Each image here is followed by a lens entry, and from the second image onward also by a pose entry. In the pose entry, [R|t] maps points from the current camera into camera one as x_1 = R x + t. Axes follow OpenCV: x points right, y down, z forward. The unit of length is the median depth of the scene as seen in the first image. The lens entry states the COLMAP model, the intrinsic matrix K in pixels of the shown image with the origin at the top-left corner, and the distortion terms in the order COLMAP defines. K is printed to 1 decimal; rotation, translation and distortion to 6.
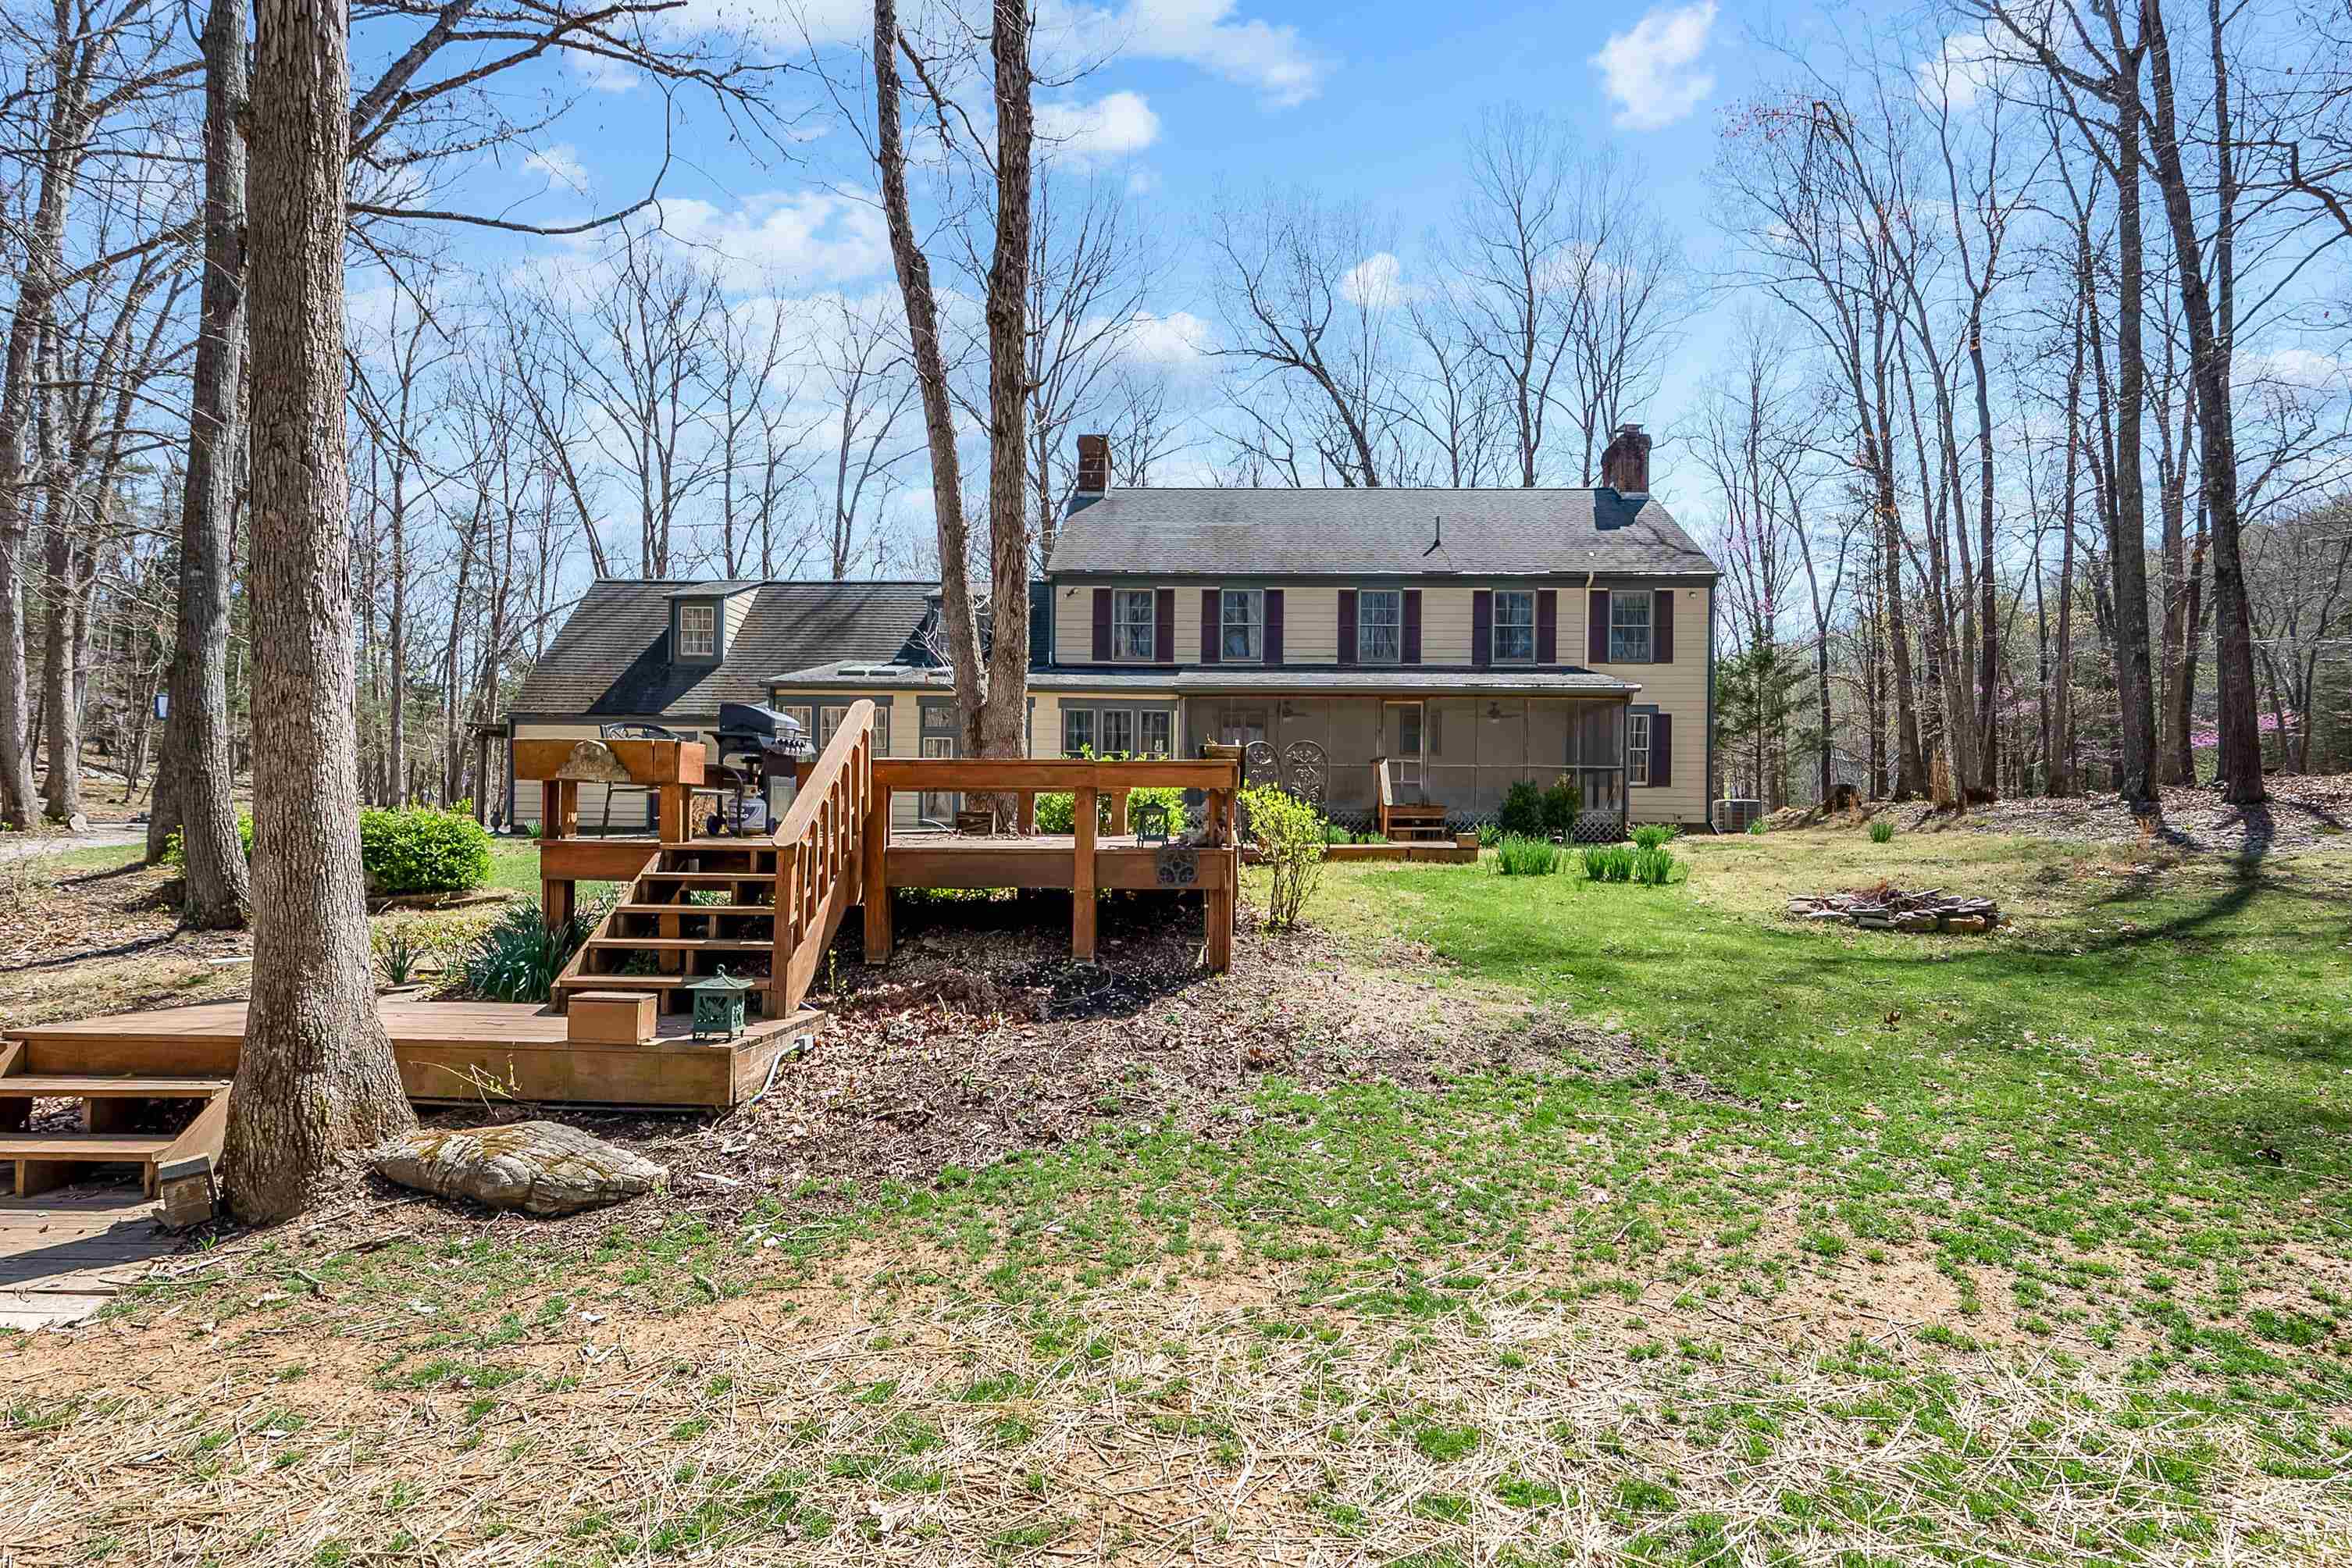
lens RADIAL K [[1158.3, 0, 1190.2], [0, 1158.3, 818.4], [0, 0, 1]] dist [-0.001627, -0.000545]
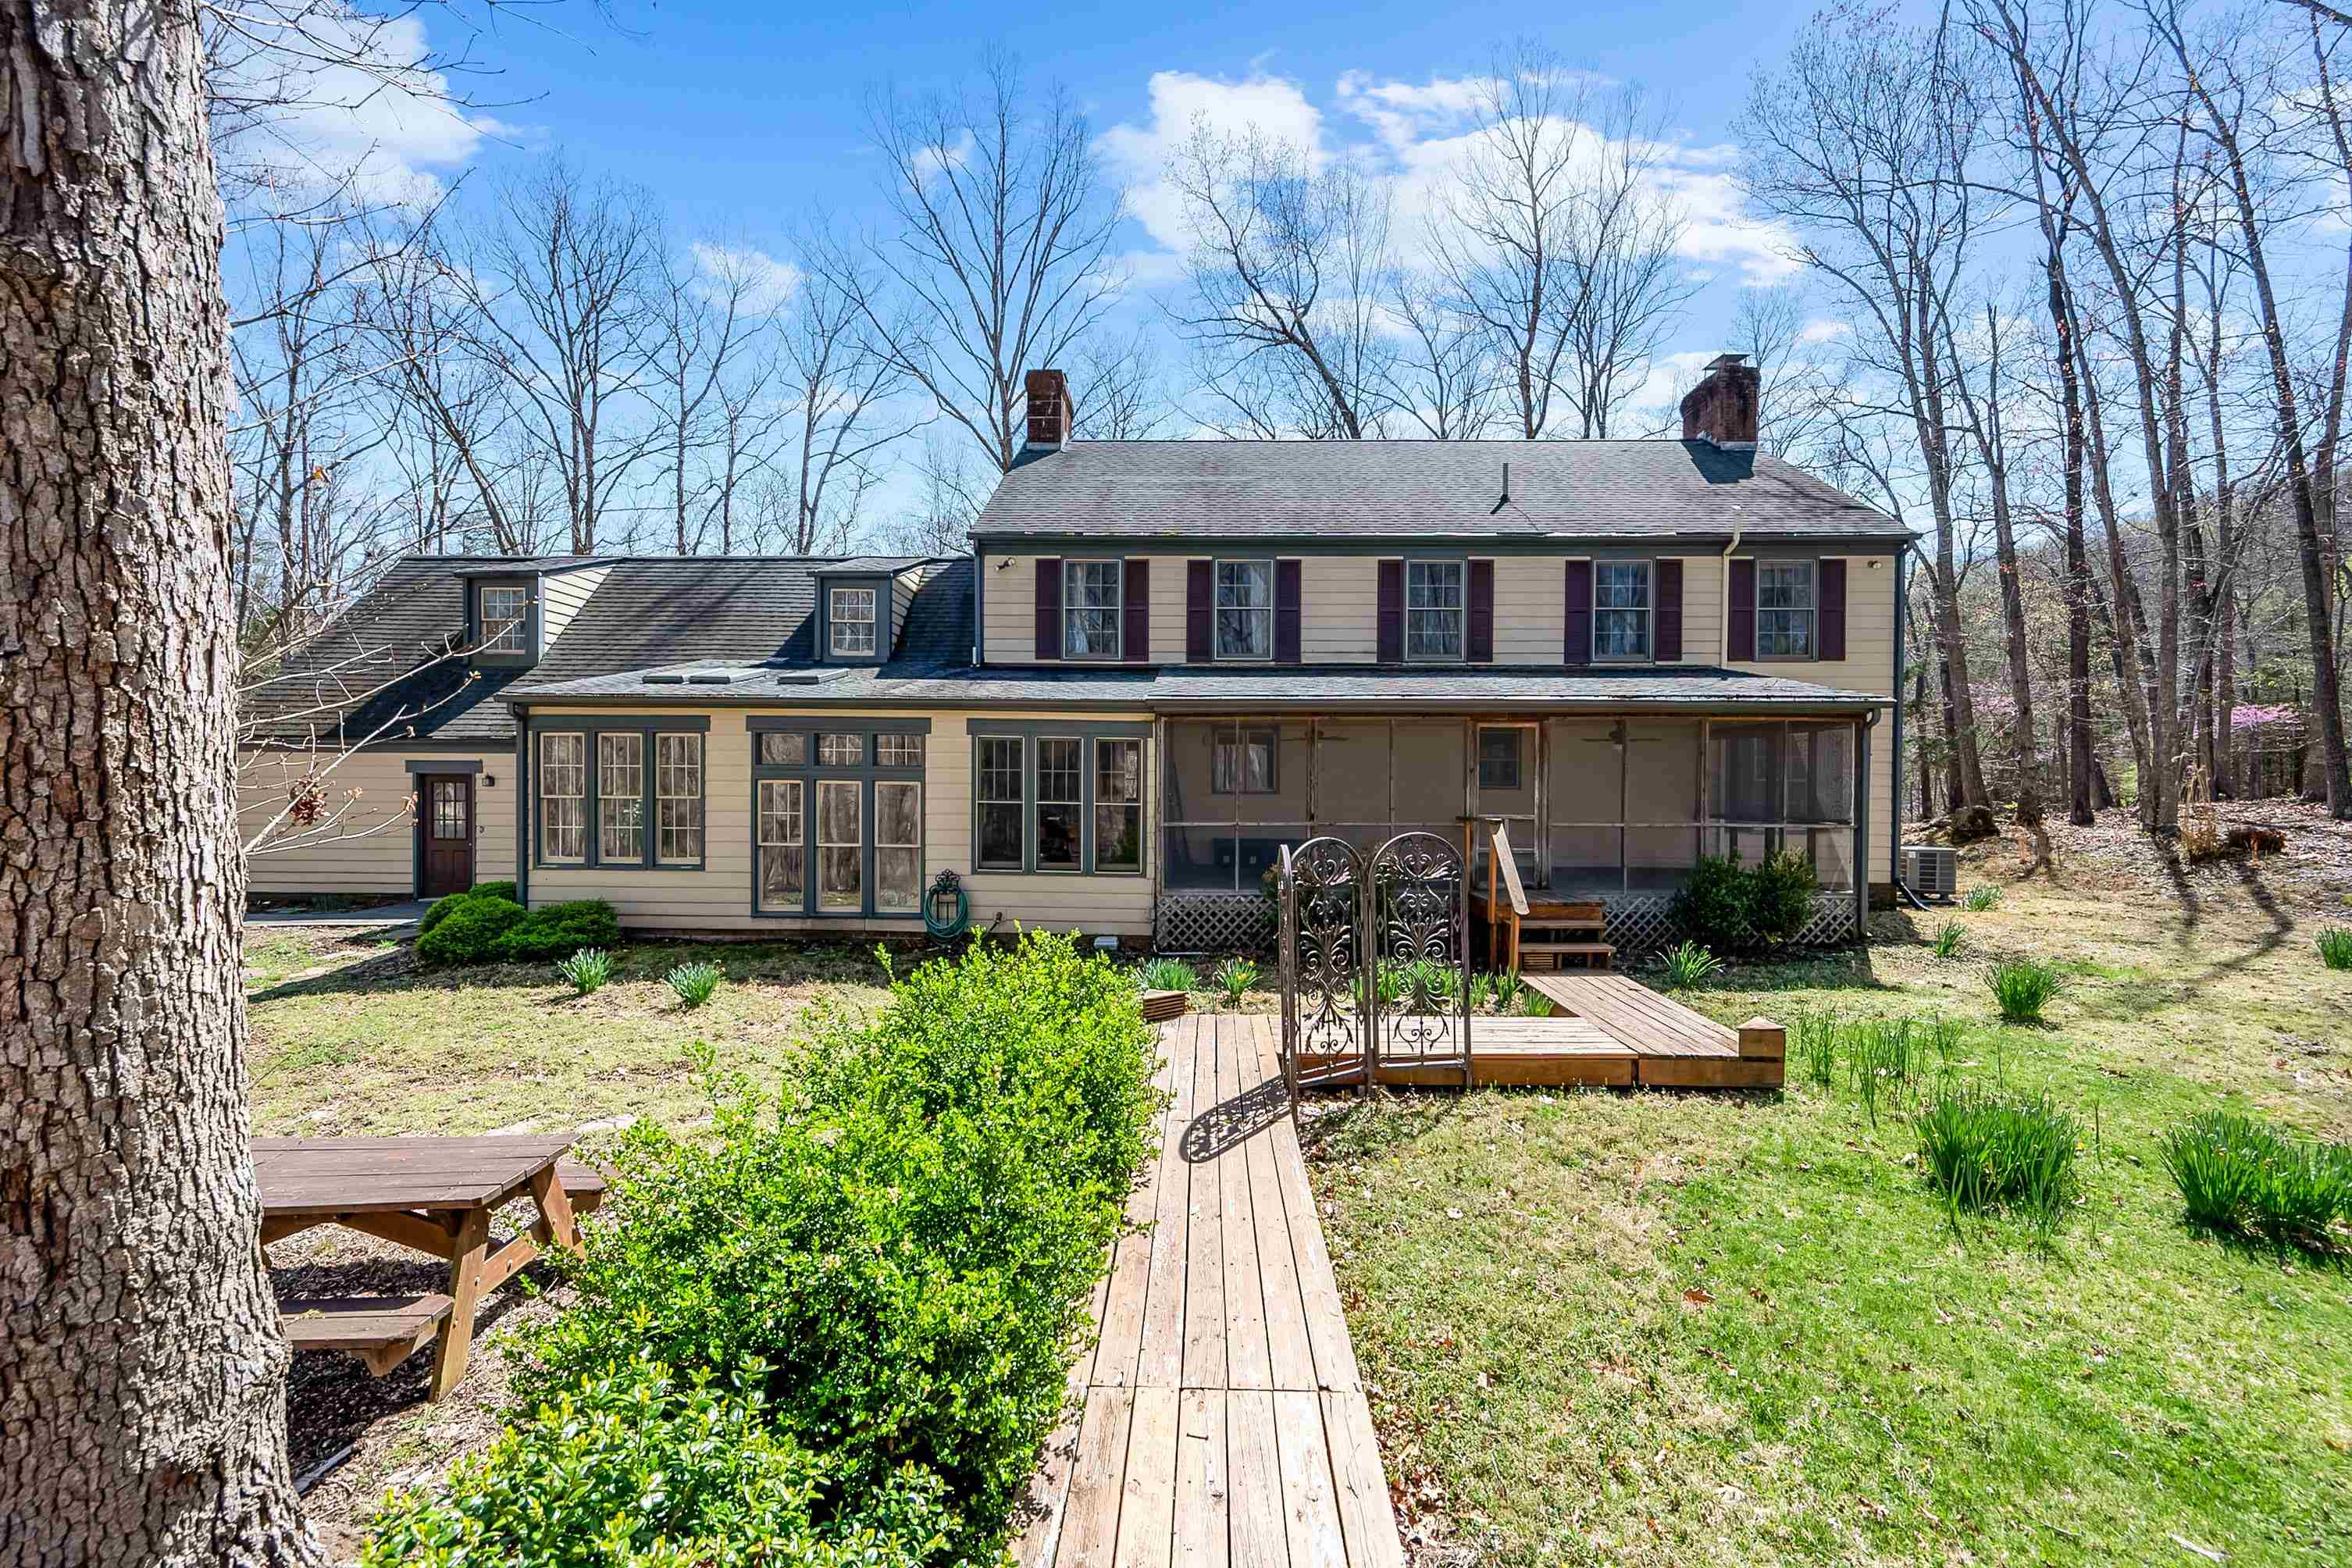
lens RADIAL K [[946.8, 0, 1184.3], [0, 946.8, 790.1], [0, 0, 1]] dist [-0.001980, -0.000158]
pose [[0.999883, -0.005308, 0.014321, -0.000935], [0.005225, 0.999970, 0.005770, -0.058460], [-0.014351, -0.005694, 0.999881, 0.413586]]
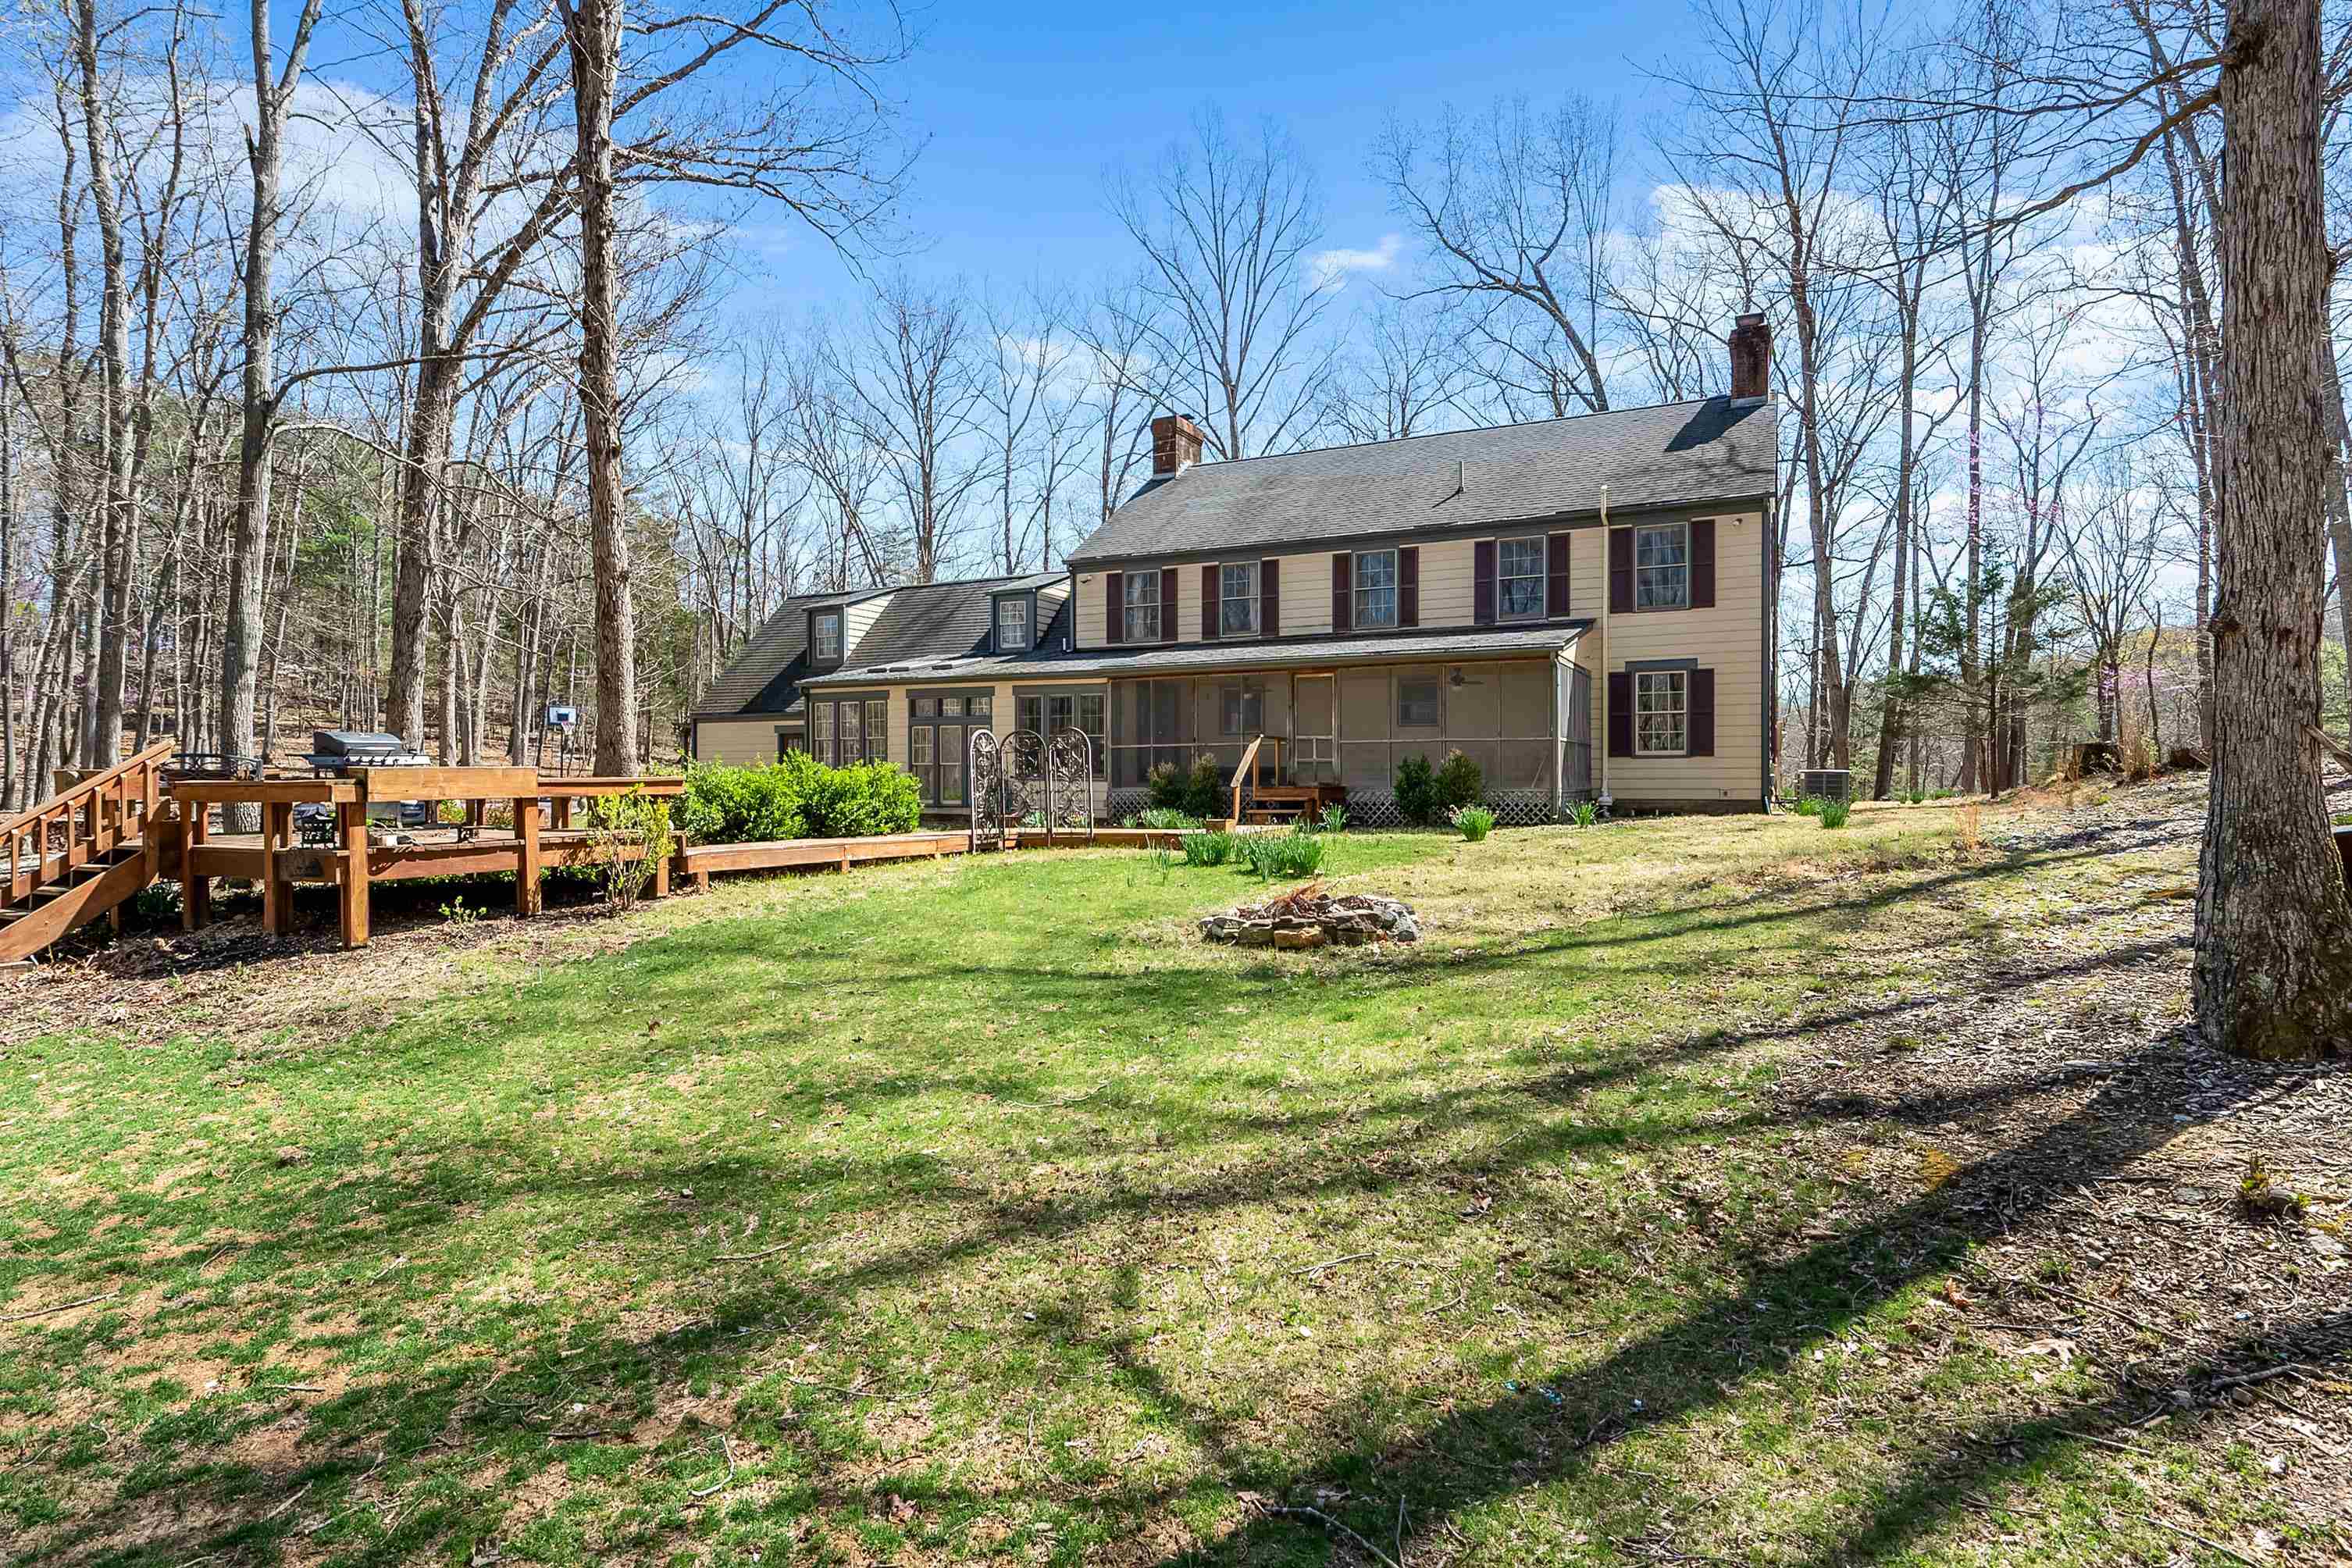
lens RADIAL K [[1197.6, 0, 1176.0], [0, 1197.6, 784.0], [0, 0, 1]] dist [-0.003402, -0.000991]
pose [[0.906895, -0.009700, -0.421246, 0.419771], [0.010156, 0.999948, -0.001162, -0.010288], [0.421235, -0.003225, 0.906946, 0.061605]]
